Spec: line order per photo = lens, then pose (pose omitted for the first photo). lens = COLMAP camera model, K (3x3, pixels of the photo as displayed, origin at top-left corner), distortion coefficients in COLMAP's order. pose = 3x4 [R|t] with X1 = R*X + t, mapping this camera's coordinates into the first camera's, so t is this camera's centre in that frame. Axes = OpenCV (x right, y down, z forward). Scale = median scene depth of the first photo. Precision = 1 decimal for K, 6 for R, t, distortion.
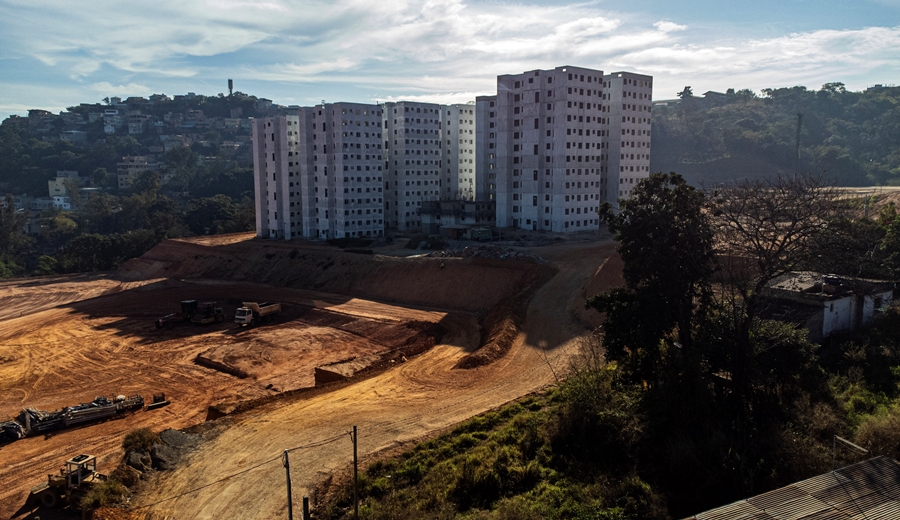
lens RADIAL K [[687.1, 0, 450.3], [0, 687.1, 255.1], [0, 0, 1]] dist [0.030366, 0.044017]
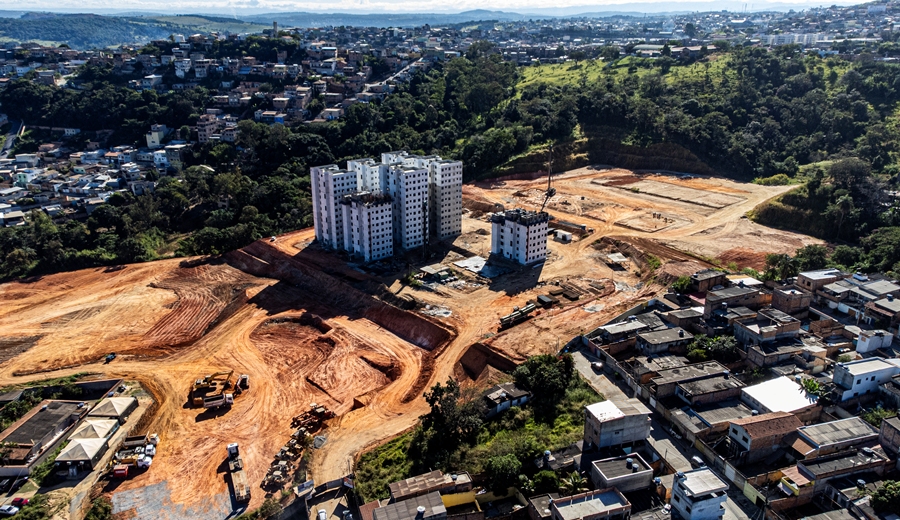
lens RADIAL K [[687.1, 0, 451.3], [0, 687.1, 256.2], [0, 0, 1]] dist [0.030366, 0.044017]
pose [[0.998609, 0.022338, -0.047769, 0.142928], [-0.011542, 0.976470, 0.215342, -0.442854], [0.051455, -0.214491, 0.975370, -0.705533]]
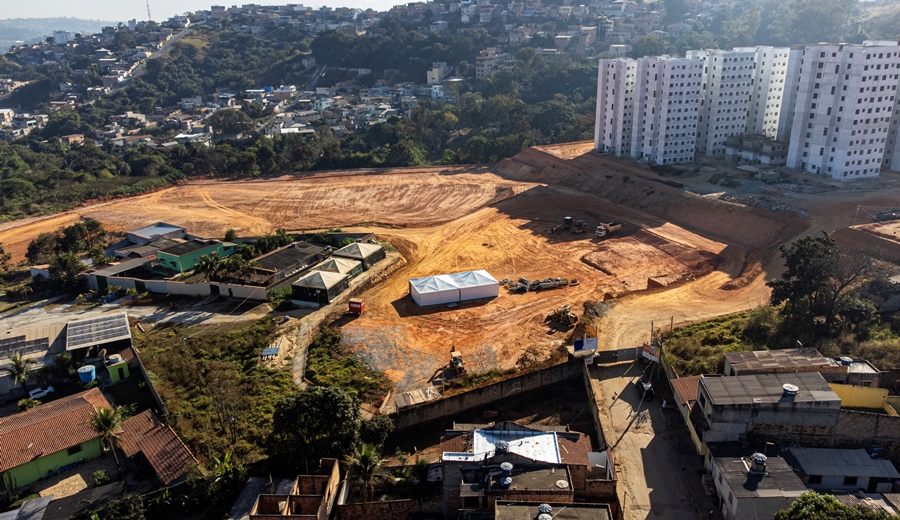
lens RADIAL K [[687.1, 0, 450.5], [0, 687.1, 258.4], [0, 0, 1]] dist [0.030366, 0.044017]
pose [[0.908567, 0.127244, -0.397888, 0.035543], [-0.038568, 0.973963, 0.223403, -0.143977], [0.415955, -0.187631, 0.889818, -0.467846]]
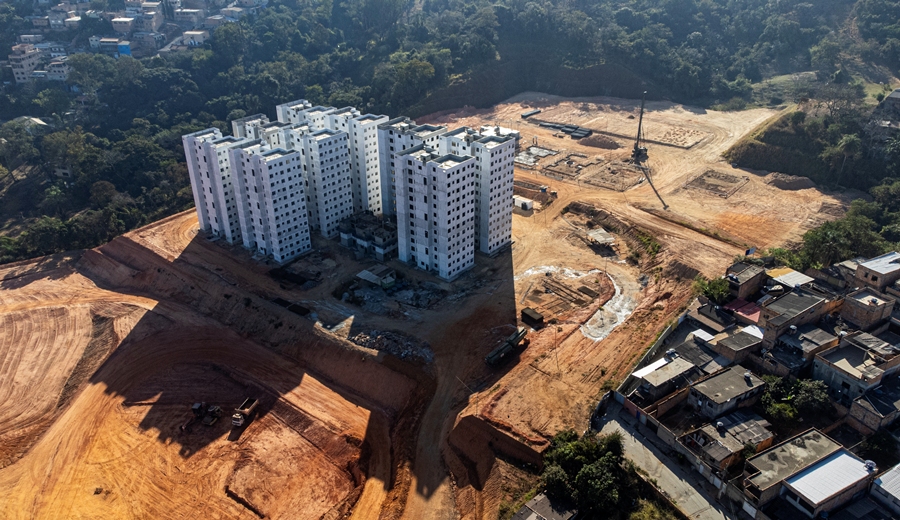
lens RADIAL K [[687.1, 0, 452.1], [0, 687.1, 256.4], [0, 0, 1]] dist [0.030366, 0.044017]
pose [[0.991125, -0.065857, 0.115474, 0.015990], [0.021078, 0.935524, 0.352633, -0.528445], [-0.131252, -0.347069, 0.928610, -0.254826]]
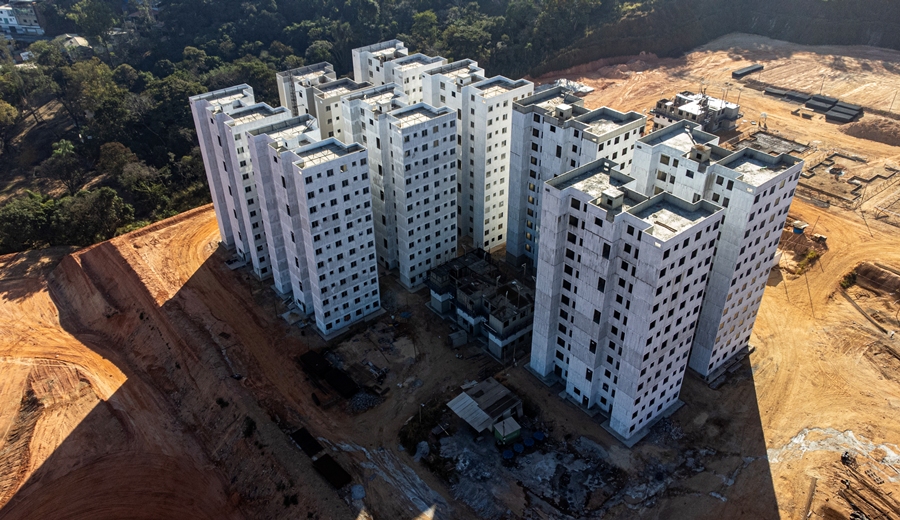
lens RADIAL K [[687.1, 0, 449.0], [0, 687.1, 256.3], [0, 0, 1]] dist [0.030366, 0.044017]
pose [[0.998380, 0.025239, -0.050987, 0.016584], [0.000360, 0.893389, 0.449283, -0.477096], [0.056891, -0.448574, 0.891933, 0.422958]]
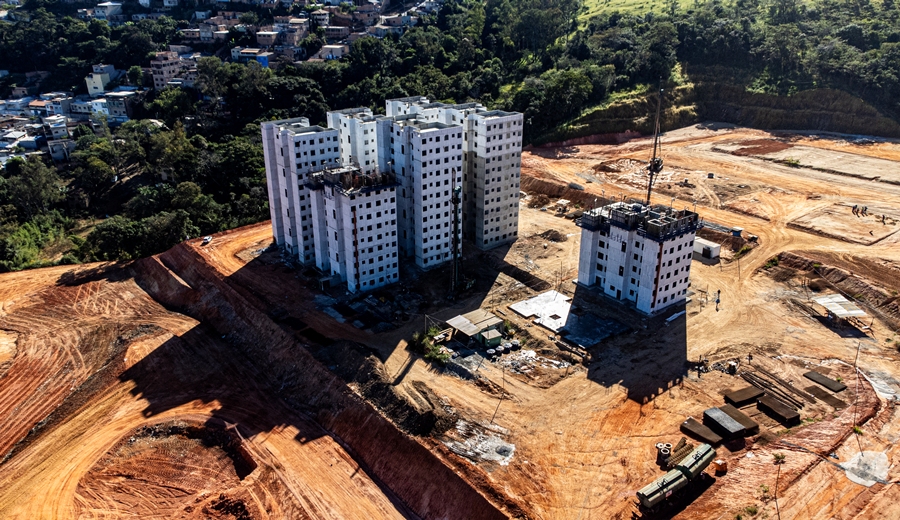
lens RADIAL K [[687.1, 0, 450.9], [0, 687.1, 258.5], [0, 0, 1]] dist [0.030366, 0.044017]
pose [[0.995305, 0.040274, -0.088007, 0.064072], [-0.014632, 0.961472, 0.274512, -0.361920], [0.095672, -0.271936, 0.957548, 0.137652]]
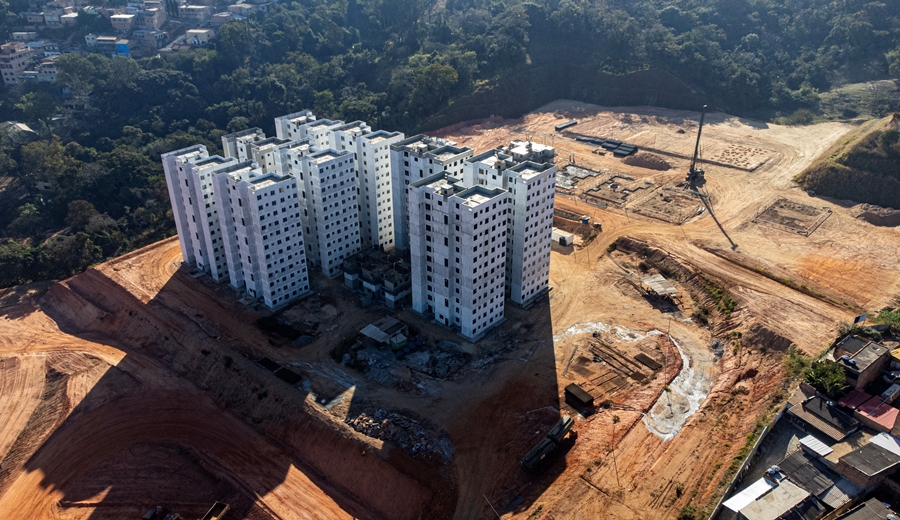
lens RADIAL K [[687.1, 0, 451.7], [0, 687.1, 256.3], [0, 0, 1]] dist [0.030366, 0.044017]
pose [[0.994862, -0.049944, 0.088060, 0.037202], [0.015514, 0.934775, 0.354902, -0.525404], [-0.100041, -0.351712, 0.930747, -0.001958]]
